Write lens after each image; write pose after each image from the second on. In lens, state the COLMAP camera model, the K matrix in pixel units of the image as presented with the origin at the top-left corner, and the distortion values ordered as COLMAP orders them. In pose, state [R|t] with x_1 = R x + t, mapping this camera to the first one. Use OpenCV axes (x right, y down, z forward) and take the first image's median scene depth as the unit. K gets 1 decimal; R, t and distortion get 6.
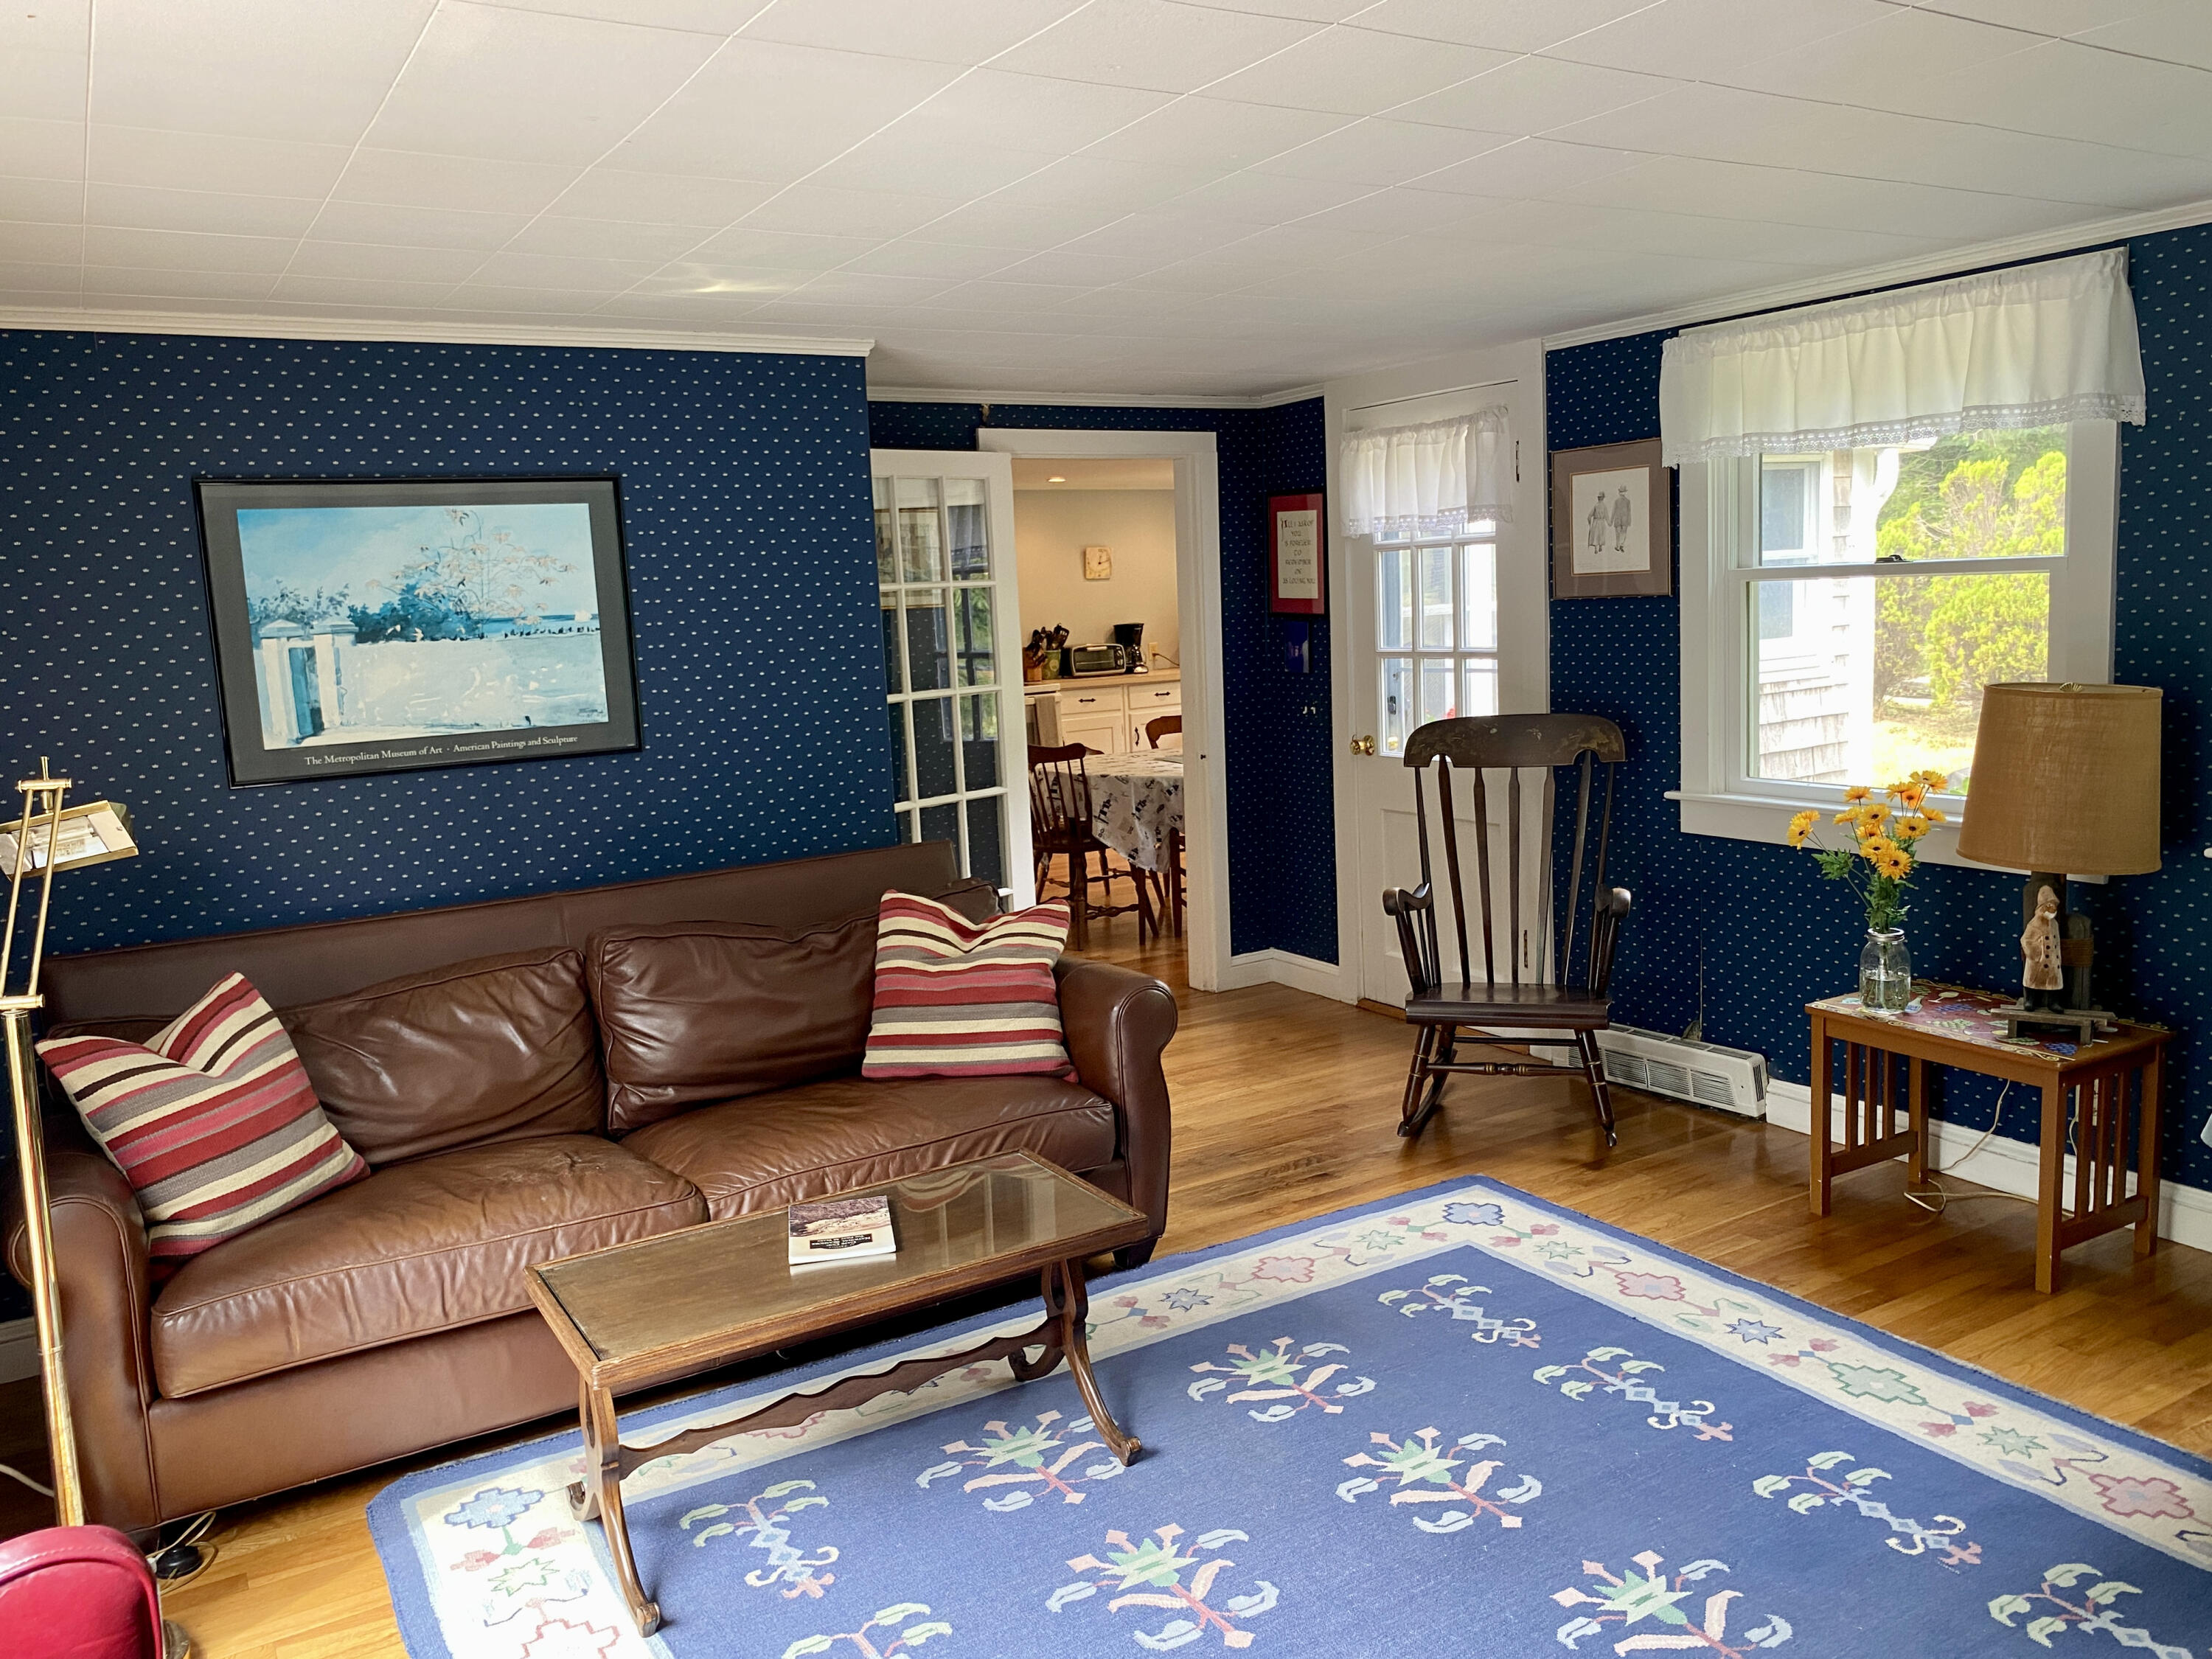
lens RADIAL K [[1698.7, 0, 1117.3], [0, 1698.7, 787.7], [0, 0, 1]] dist [0.036630, -0.018816]
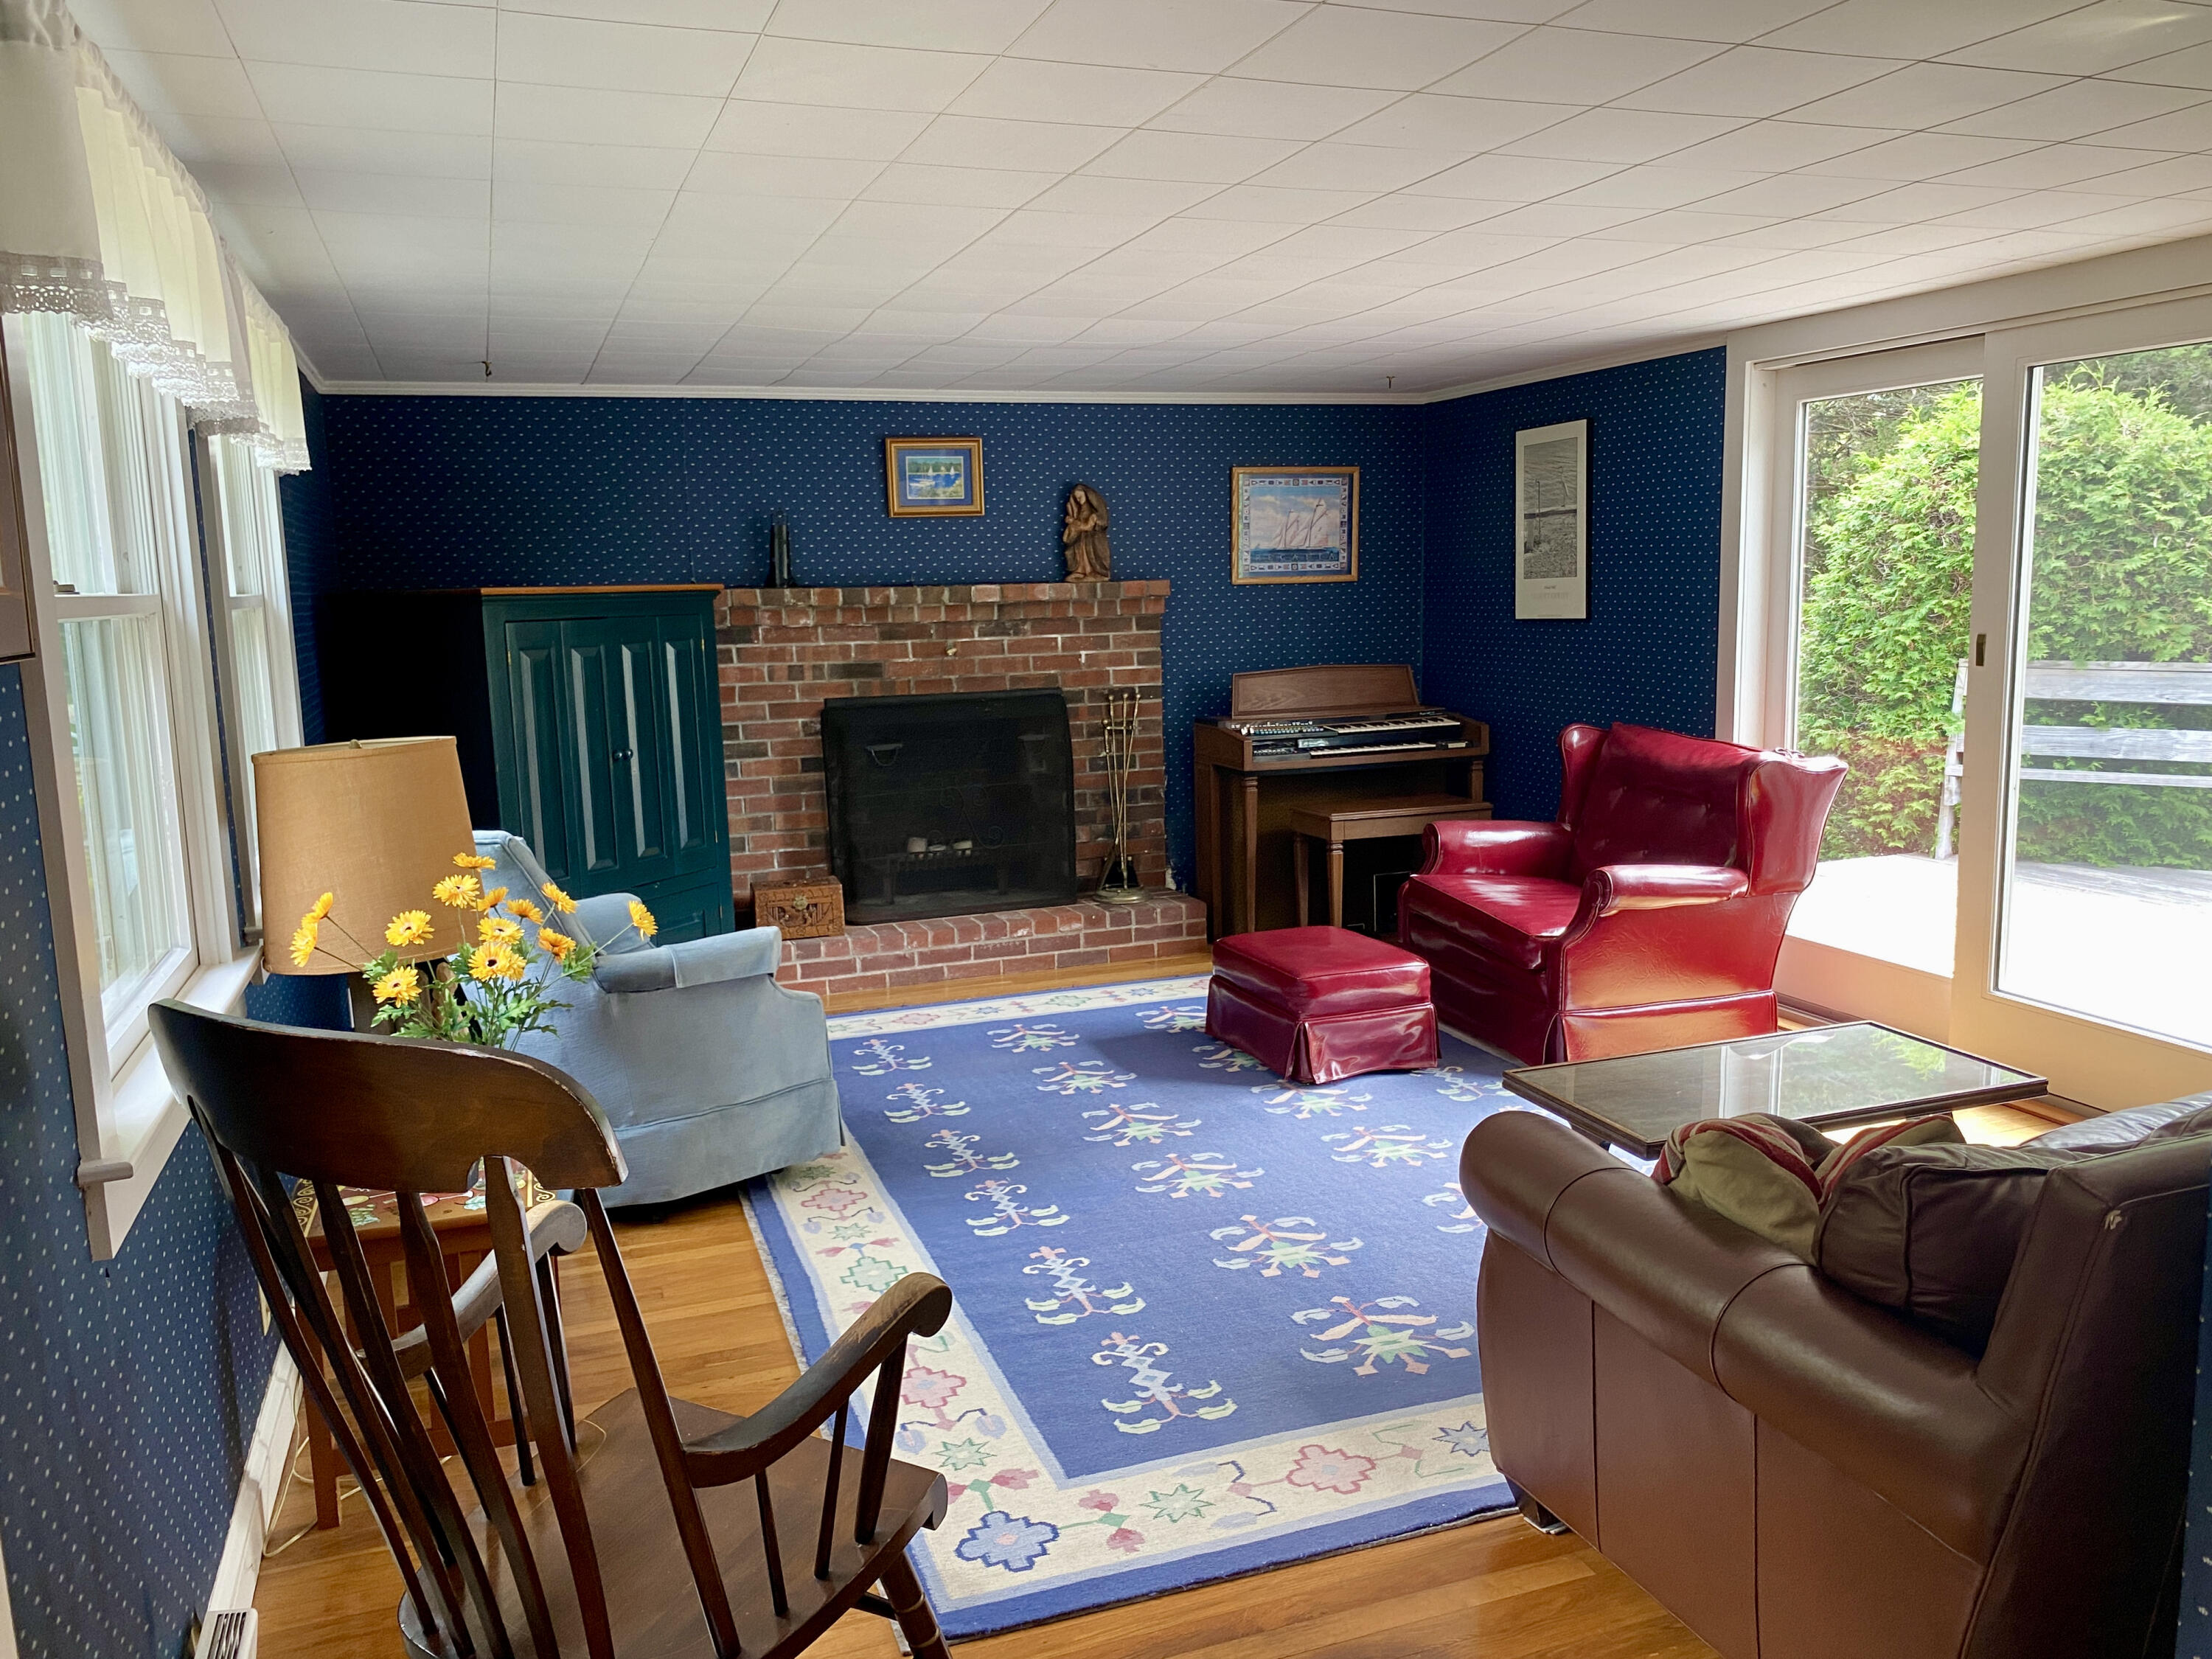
lens RADIAL K [[1698.7, 0, 1105.3], [0, 1698.7, 824.5], [0, 0, 1]] dist [0.036630, -0.018816]
pose [[-0.977333, 0.043416, 0.207206, 0.031909], [0.095973, 0.963258, 0.250844, -0.214097], [-0.188703, 0.265045, -0.945591, 1.896939]]
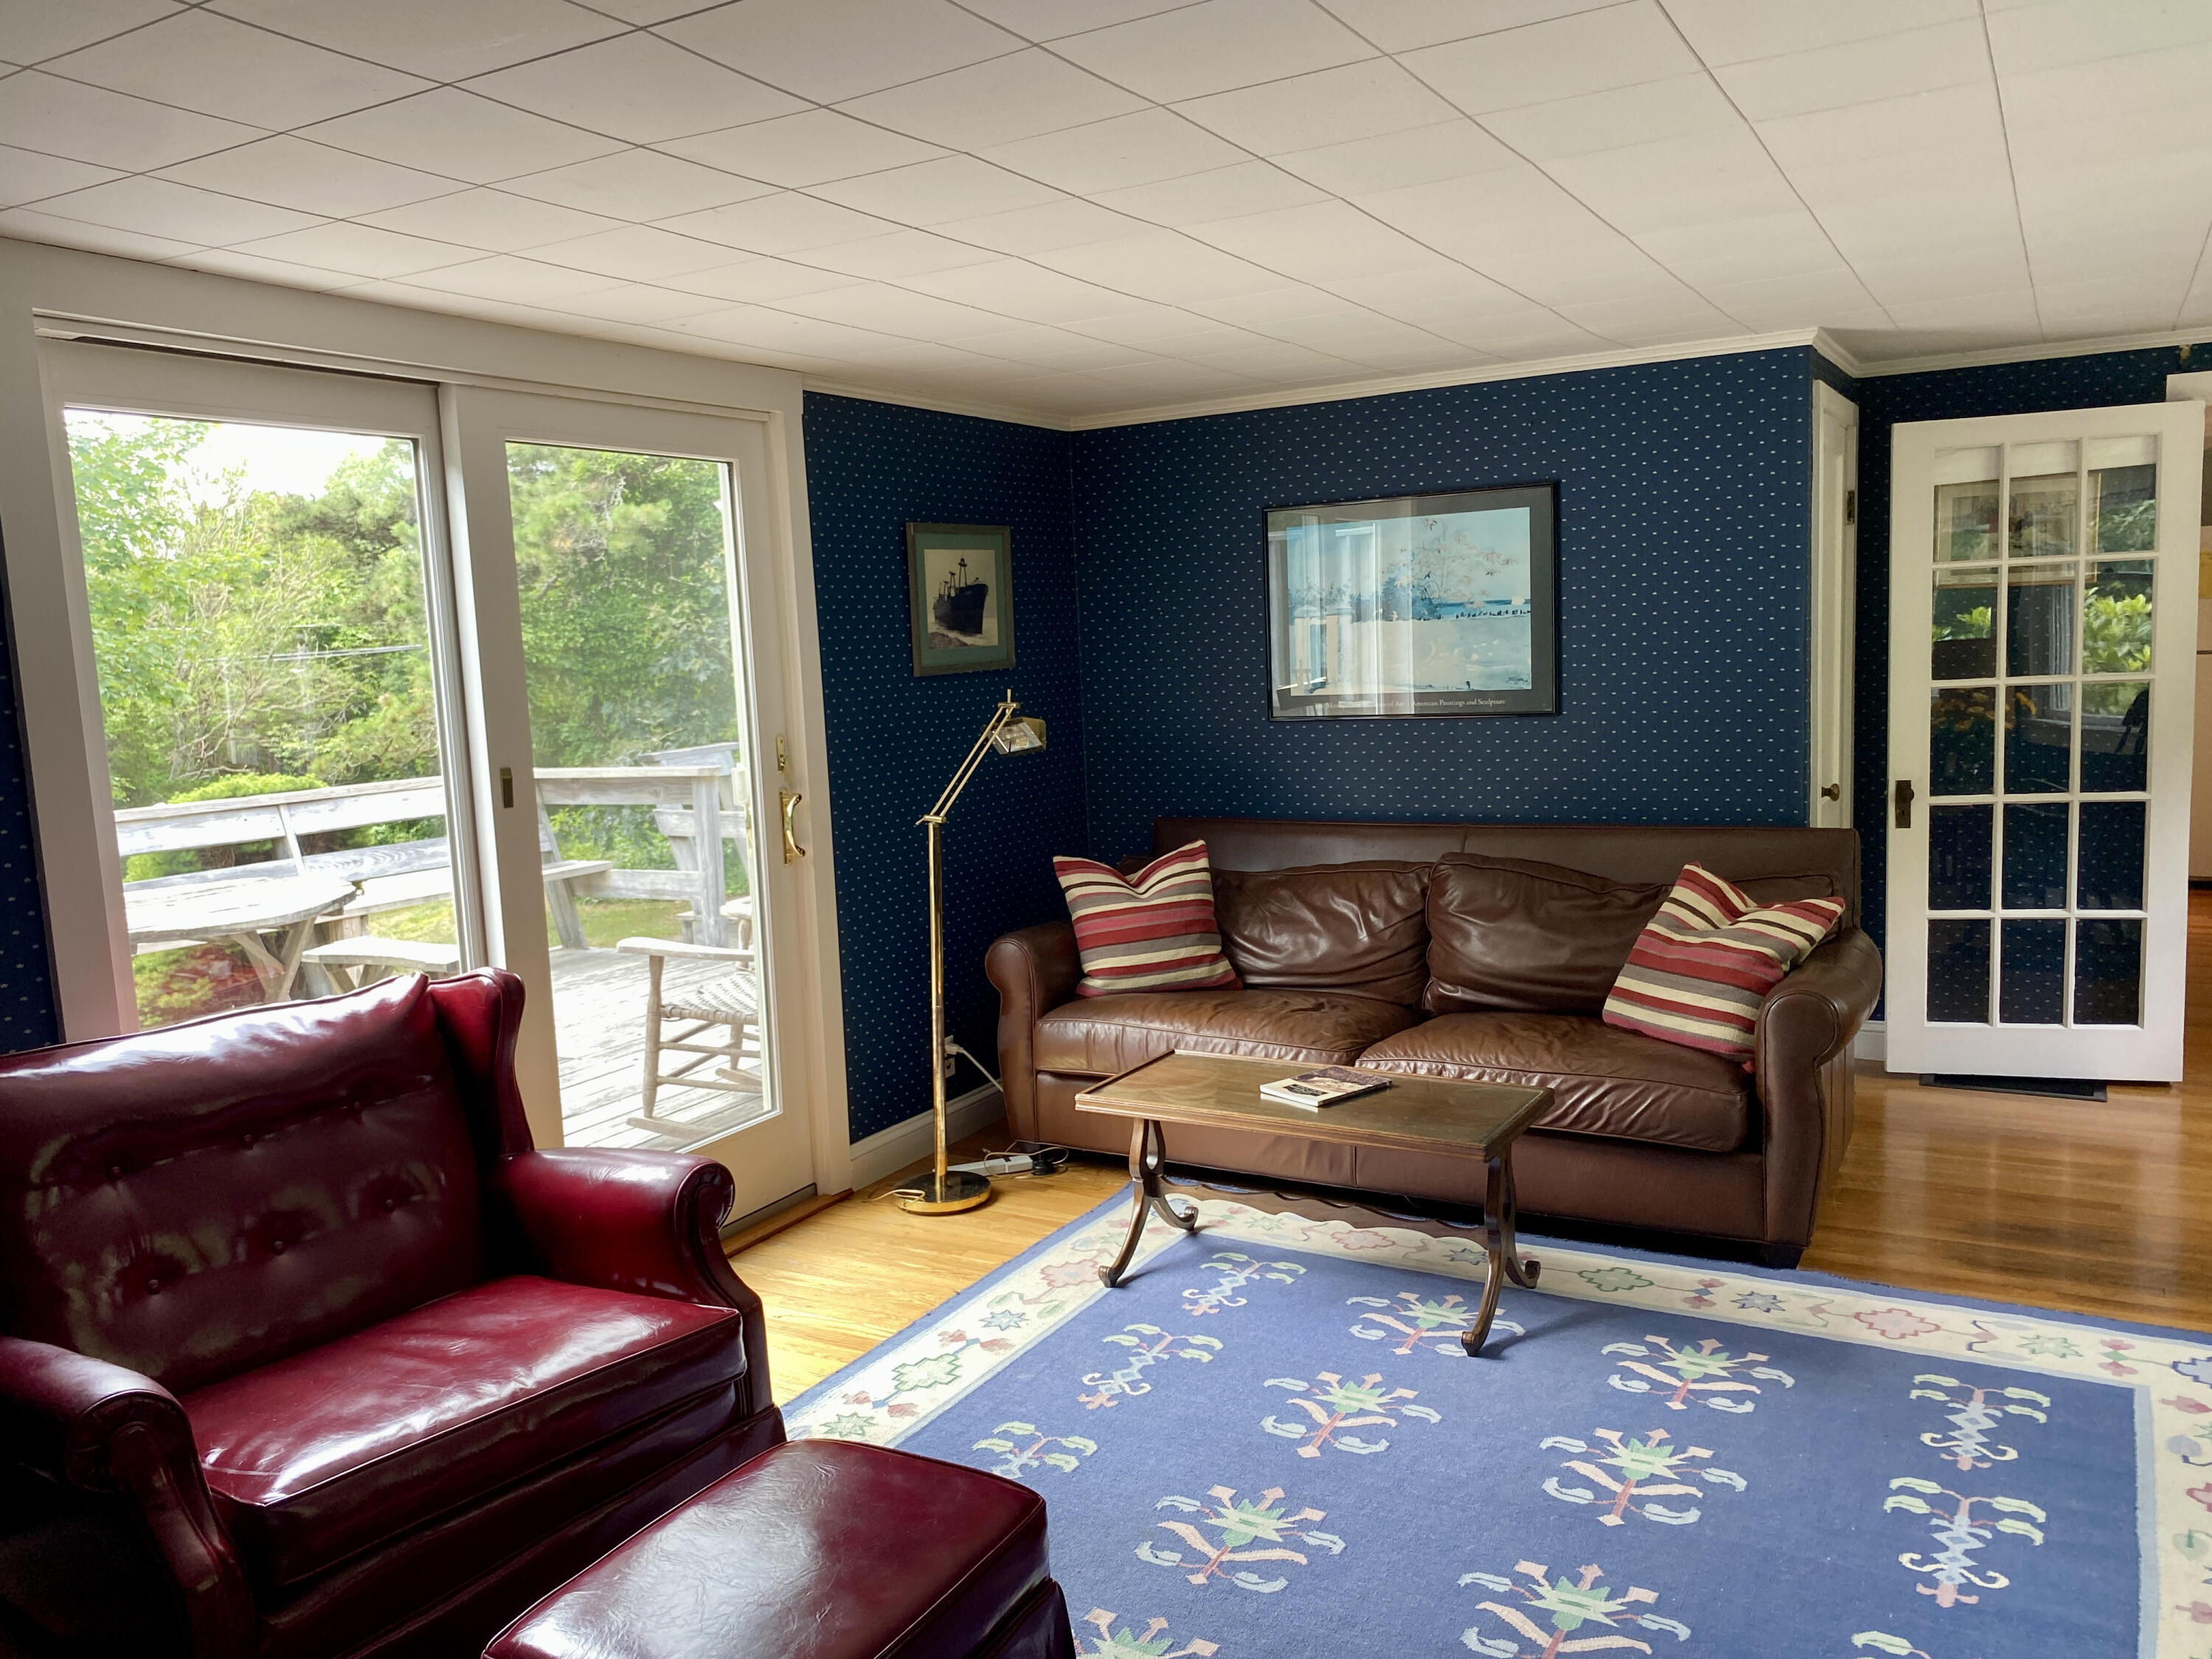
lens RADIAL K [[1698.7, 0, 1109.3], [0, 1698.7, 828.4], [0, 0, 1]] dist [0.036630, -0.018816]
pose [[0.486308, 0.127554, -0.864427, 0.758403], [-0.081769, 0.991590, 0.100317, -0.047187], [0.869953, 0.021899, 0.492648, 0.190943]]
